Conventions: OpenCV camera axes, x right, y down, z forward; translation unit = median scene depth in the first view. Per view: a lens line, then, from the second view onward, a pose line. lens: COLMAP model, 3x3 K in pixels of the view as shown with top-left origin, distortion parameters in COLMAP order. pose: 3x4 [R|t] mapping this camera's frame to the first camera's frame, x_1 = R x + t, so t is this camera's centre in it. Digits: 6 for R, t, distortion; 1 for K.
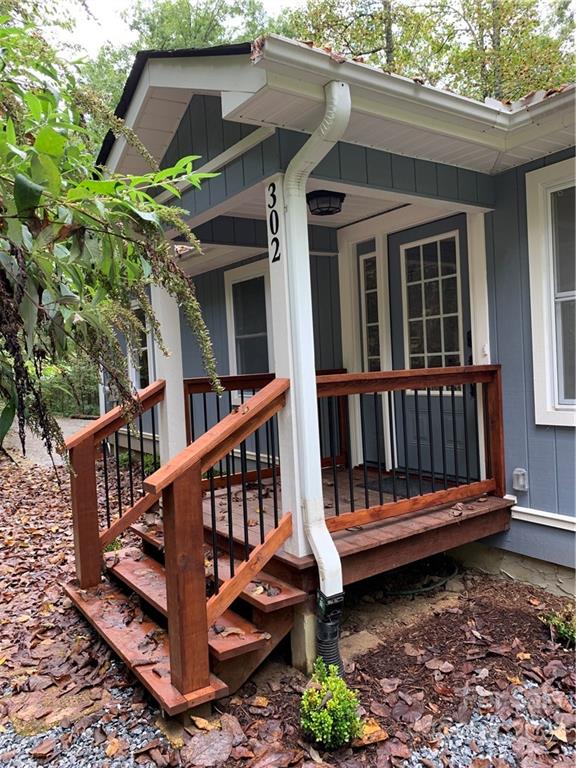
lens RADIAL K [[595.0, 0, 291.6], [0, 595.0, 377.1], [0, 0, 1]] dist [0.027136, -0.033267]
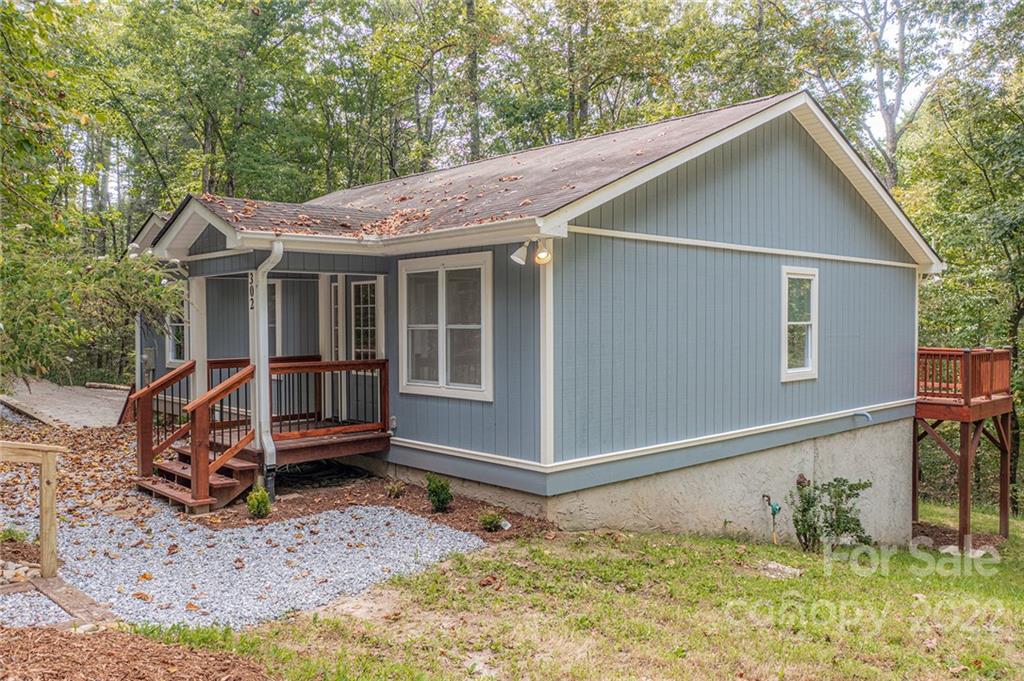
lens RADIAL K [[841.8, 0, 519.3], [0, 841.8, 339.8], [0, 0, 1]] dist [0.007740, -0.001498]
pose [[0.988141, 0.043211, 0.147343, 0.364953], [-0.043278, 0.999059, -0.002750, -0.092096], [-0.147323, -0.003659, 0.989082, -1.609940]]
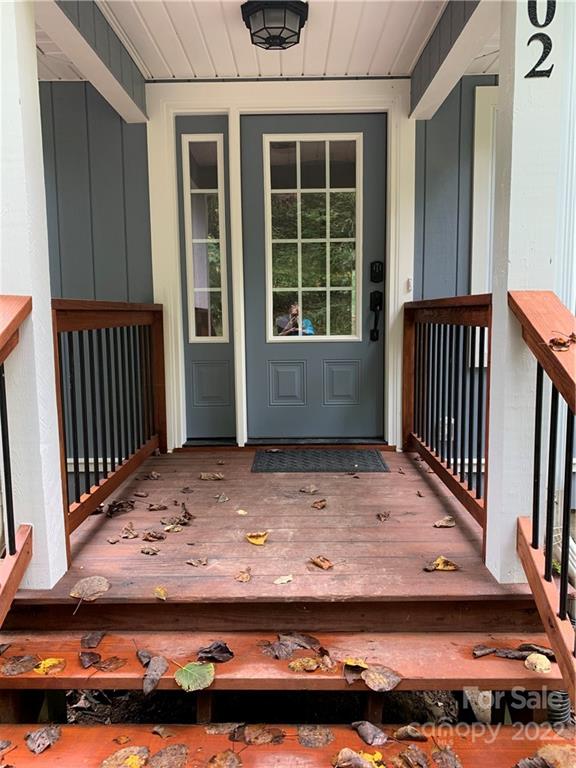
lens RADIAL K [[595.0, 0, 288.3], [0, 595.0, 383.5], [0, 0, 1]] dist [0.027136, -0.033267]
pose [[0.588435, -0.047908, 0.807124, -0.482160], [-0.002277, 0.998141, 0.060906, 0.044588], [-0.808541, -0.037677, 0.587232, 0.648098]]
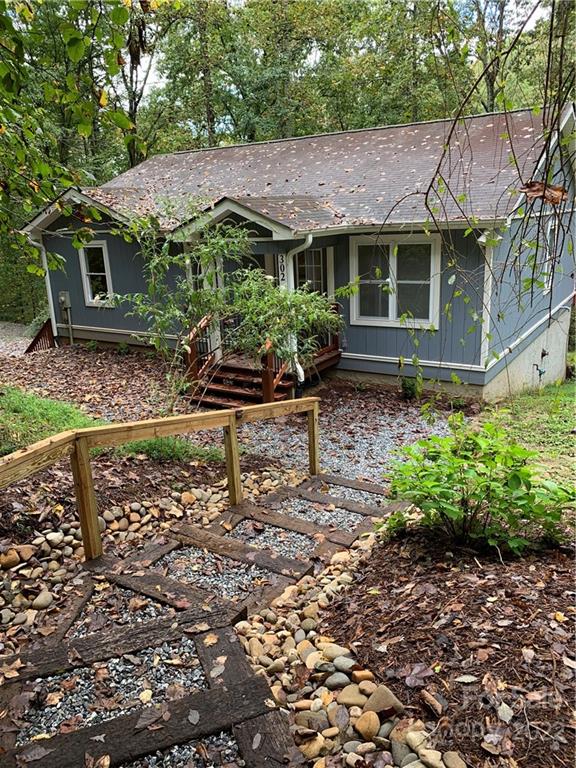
lens RADIAL K [[595.0, 0, 285.8], [0, 595.0, 382.3], [0, 0, 1]] dist [0.027136, -0.033267]
pose [[0.929404, -0.090194, 0.357872, -0.897026], [0.005258, 0.972815, 0.231524, -0.302774], [-0.369025, -0.213298, 0.904613, -1.485274]]
